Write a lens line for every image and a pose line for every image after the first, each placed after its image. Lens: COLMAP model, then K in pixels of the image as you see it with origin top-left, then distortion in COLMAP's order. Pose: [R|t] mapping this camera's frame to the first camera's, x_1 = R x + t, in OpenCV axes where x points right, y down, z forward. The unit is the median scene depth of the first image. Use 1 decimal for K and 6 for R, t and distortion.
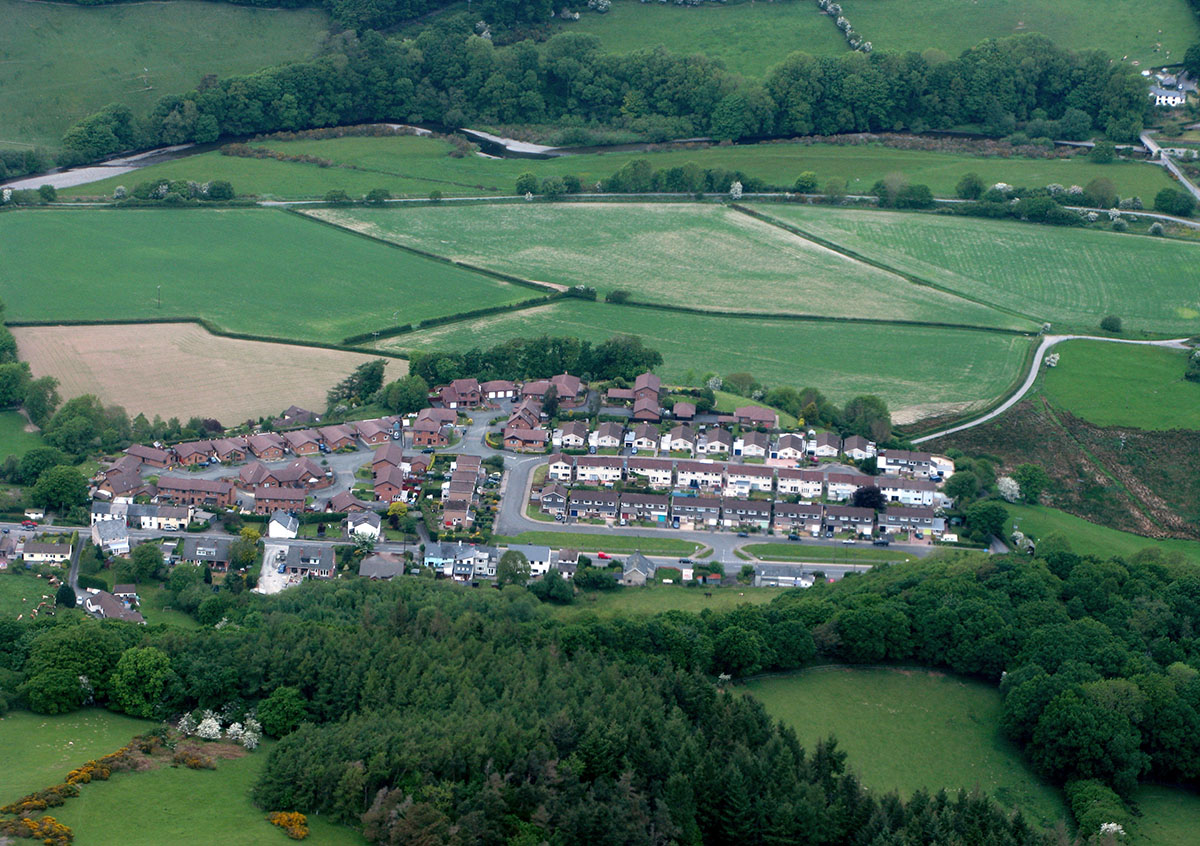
lens RADIAL K [[3896.8, 0, 564.3], [0, 3896.8, 422.9], [0, 0, 1]] dist [0.111976, -0.145366]
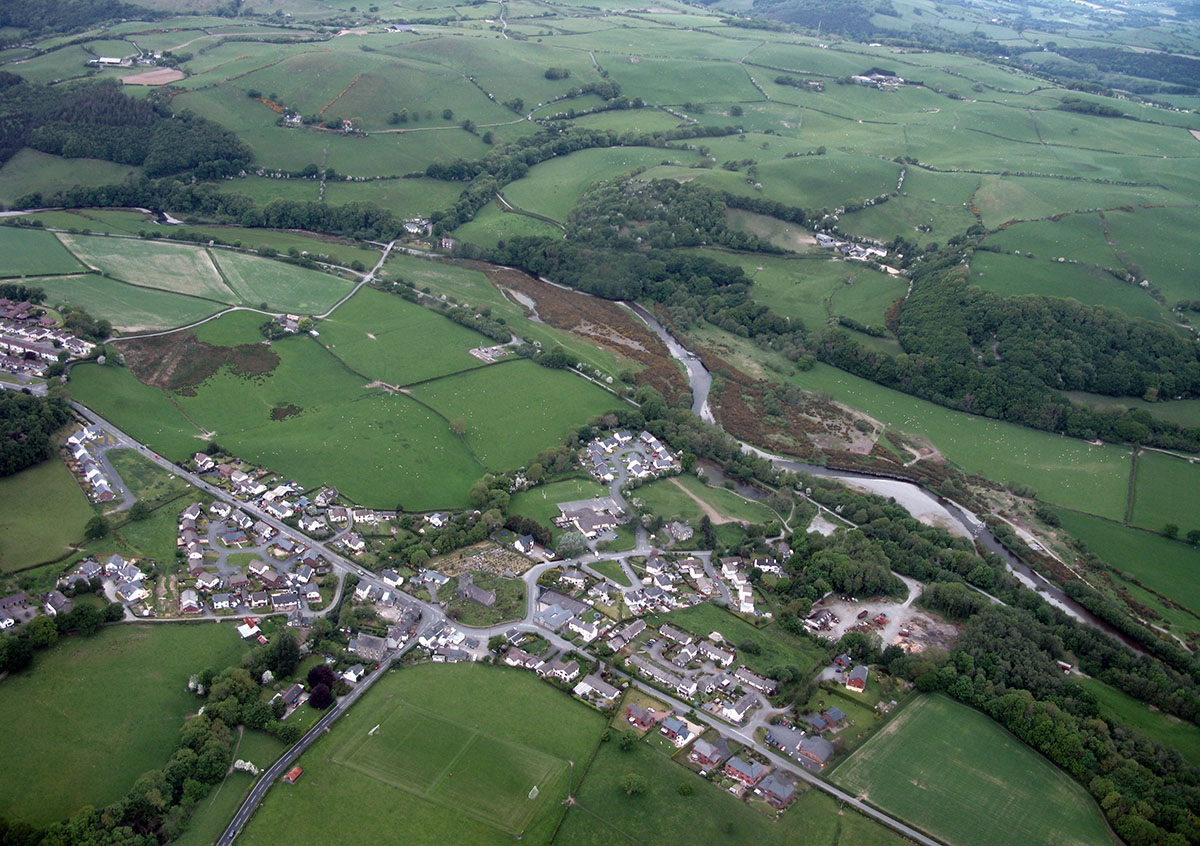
lens RADIAL K [[1205.0, 0, 590.9], [0, 1205.0, 463.7], [0, 0, 1]] dist [-0.214495, 0.248281]
pose [[0.980911, 0.150117, -0.123603, 0.444703], [-0.134837, 0.983090, 0.123909, -0.046094], [0.140114, -0.104877, 0.984565, 0.198046]]
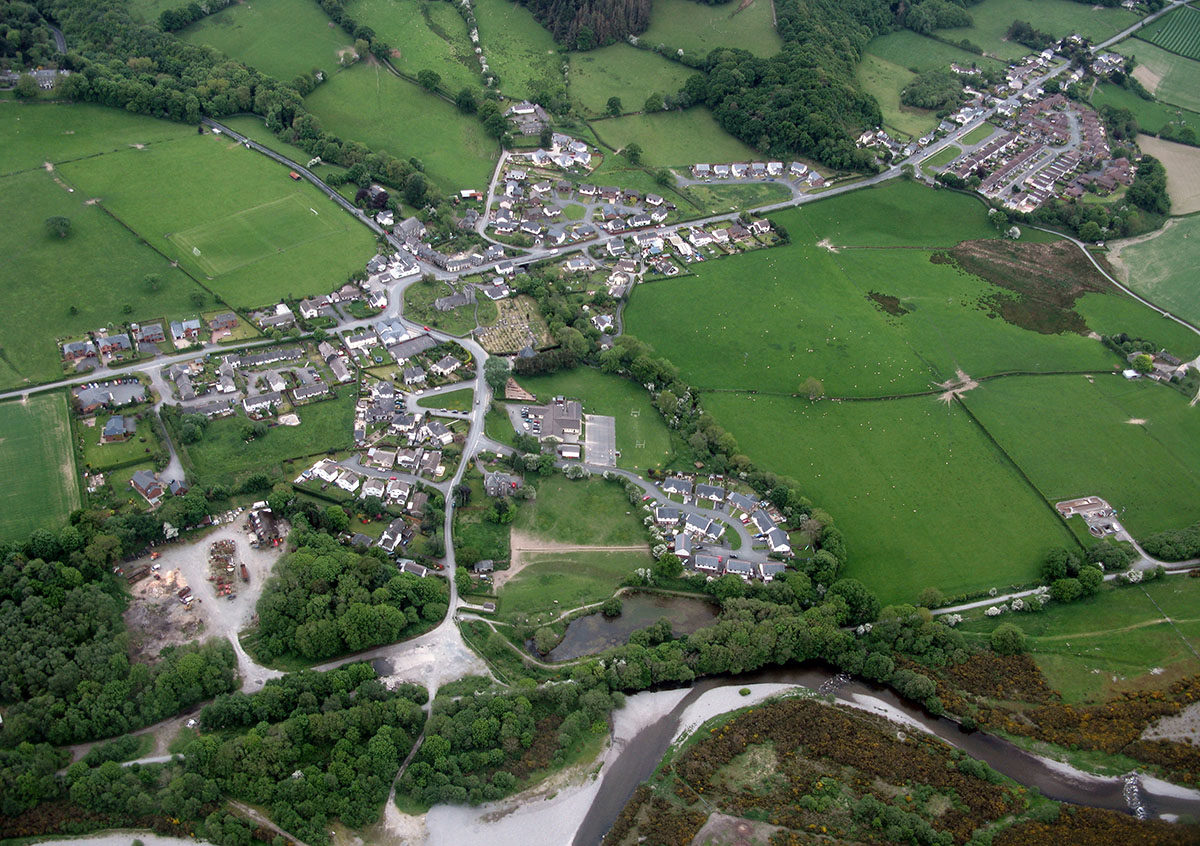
lens RADIAL K [[1207.3, 0, 598.1], [0, 1207.3, 447.7], [0, 0, 1]] dist [-0.217017, 0.255896]
pose [[-0.573743, 0.456965, -0.679707, 0.682272], [-0.380918, 0.585796, 0.715363, -0.274404], [0.725065, 0.669348, -0.162030, 0.832583]]
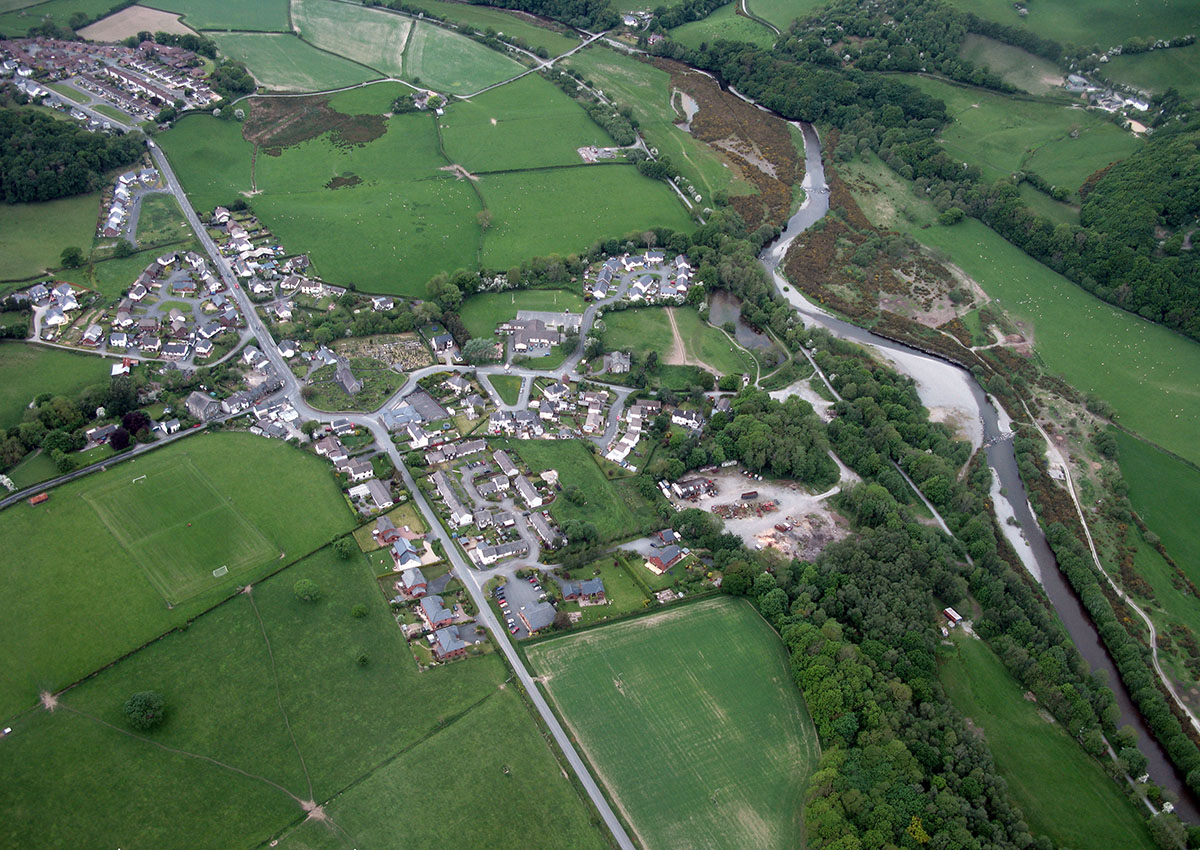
lens RADIAL K [[1207.3, 0, 598.1], [0, 1207.3, 449.7], [0, 0, 1]] dist [-0.217017, 0.255896]
pose [[0.815290, 0.370479, -0.445025, 0.653718], [-0.235649, 0.914299, 0.329433, -0.083871], [0.528934, -0.163714, 0.832723, 0.313969]]
